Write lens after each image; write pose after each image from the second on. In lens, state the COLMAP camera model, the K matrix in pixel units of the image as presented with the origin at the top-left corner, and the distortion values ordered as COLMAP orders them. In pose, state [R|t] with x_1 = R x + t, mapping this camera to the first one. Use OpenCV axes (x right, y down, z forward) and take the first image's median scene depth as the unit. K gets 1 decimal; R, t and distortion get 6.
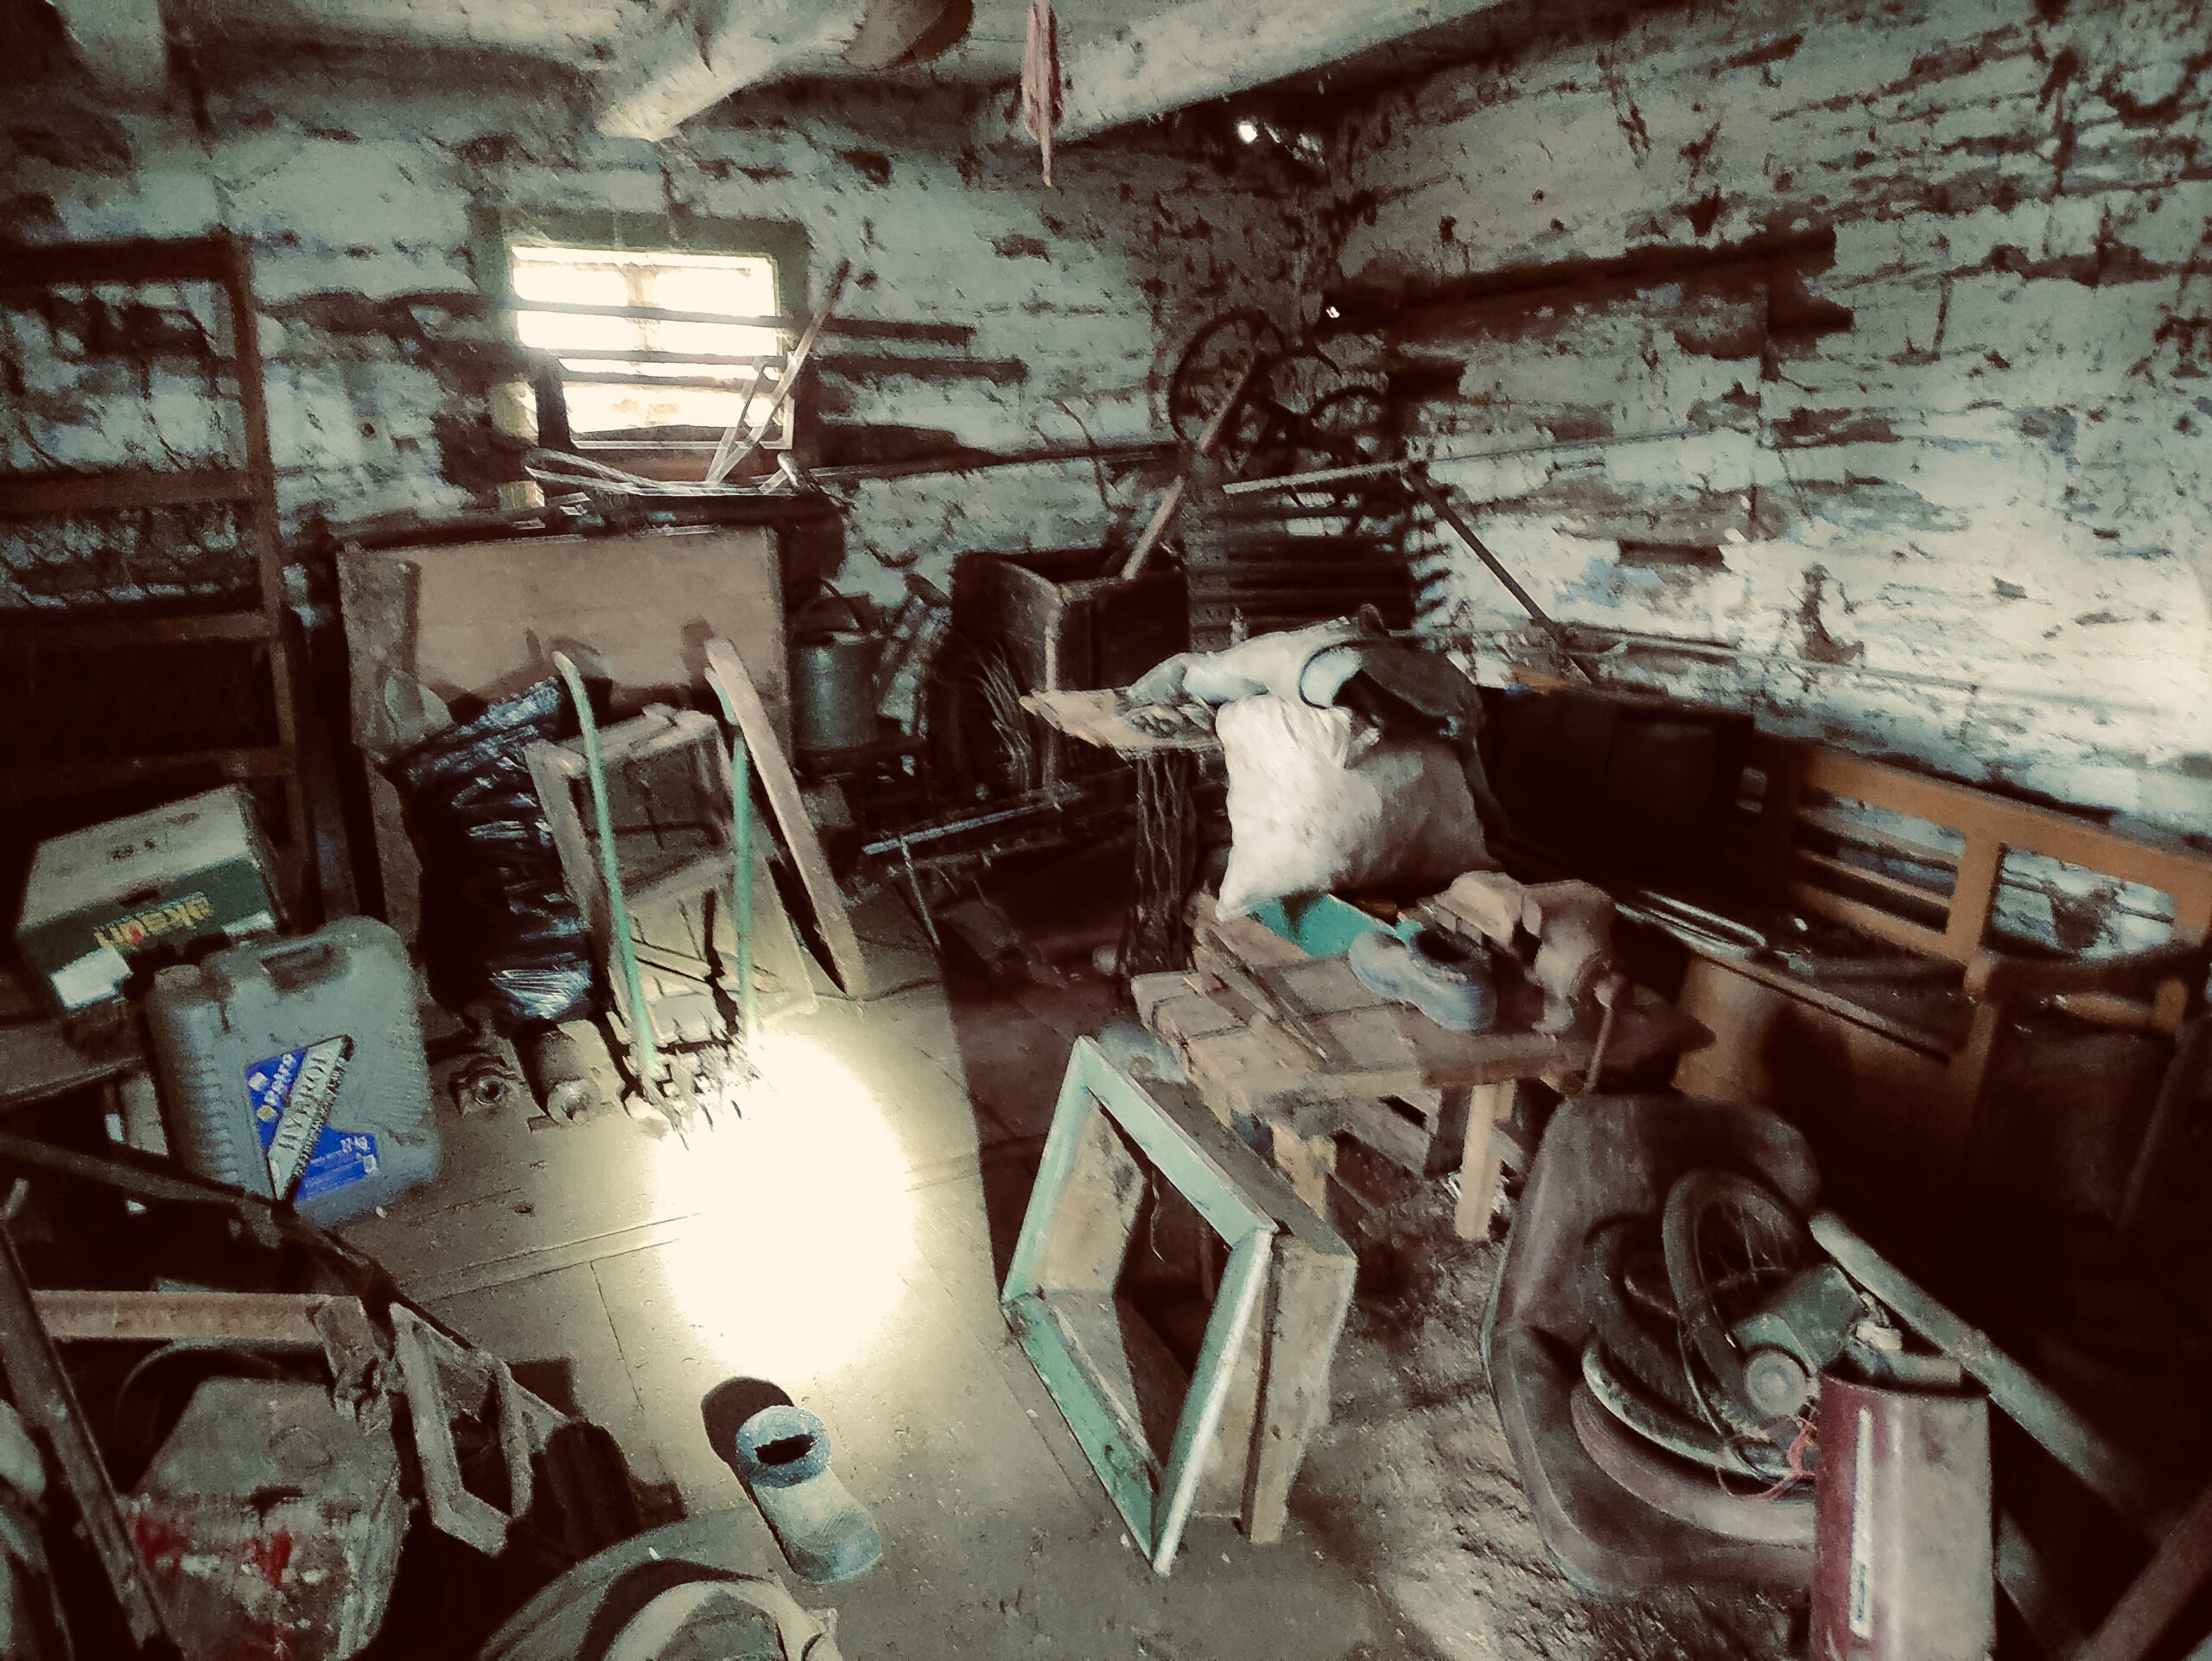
lens RADIAL K [[1599.7, 0, 1120.1], [0, 1599.7, 831.8], [0, 0, 1]] dist [0.037755, -0.023820]
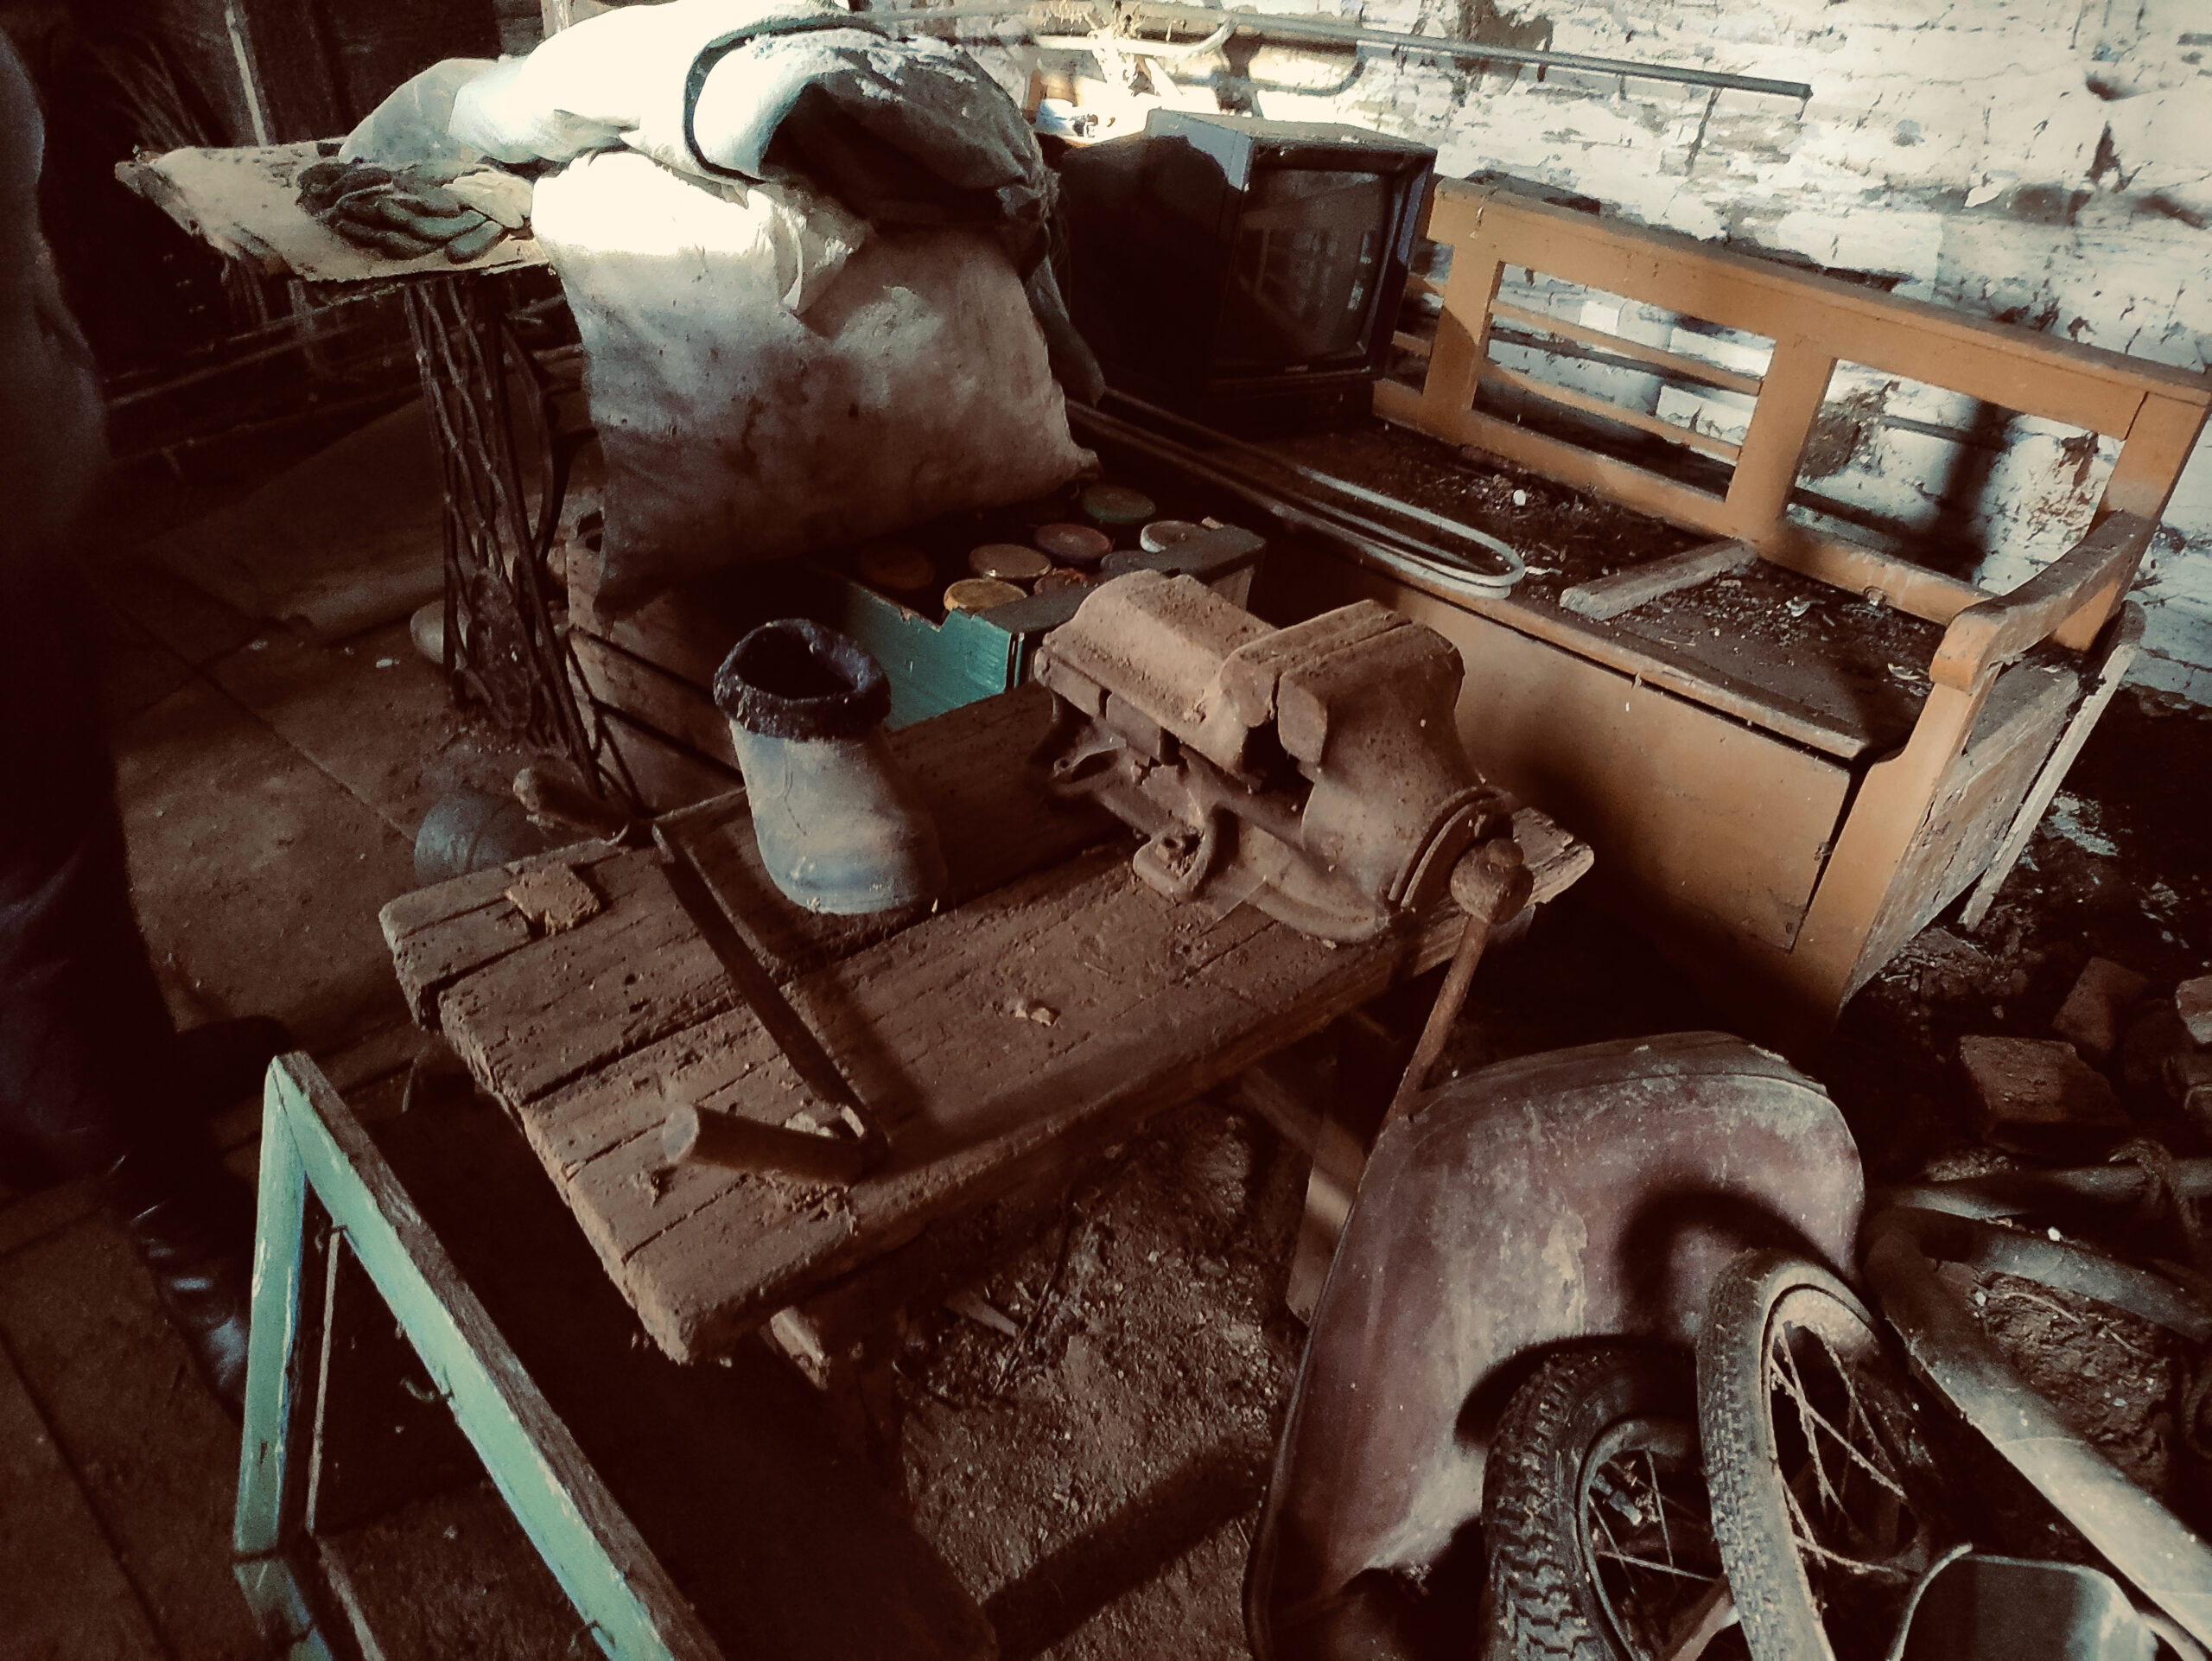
lens RADIAL K [[1599.7, 0, 1086.3], [0, 1599.7, 826.8], [0, 0, 1]] dist [0.037755, -0.023820]
pose [[0.947165, -0.161244, 0.277271, 0.051977], [0.061691, 0.939894, 0.335848, -0.045562], [-0.314759, -0.300999, 0.900182, 0.412011]]
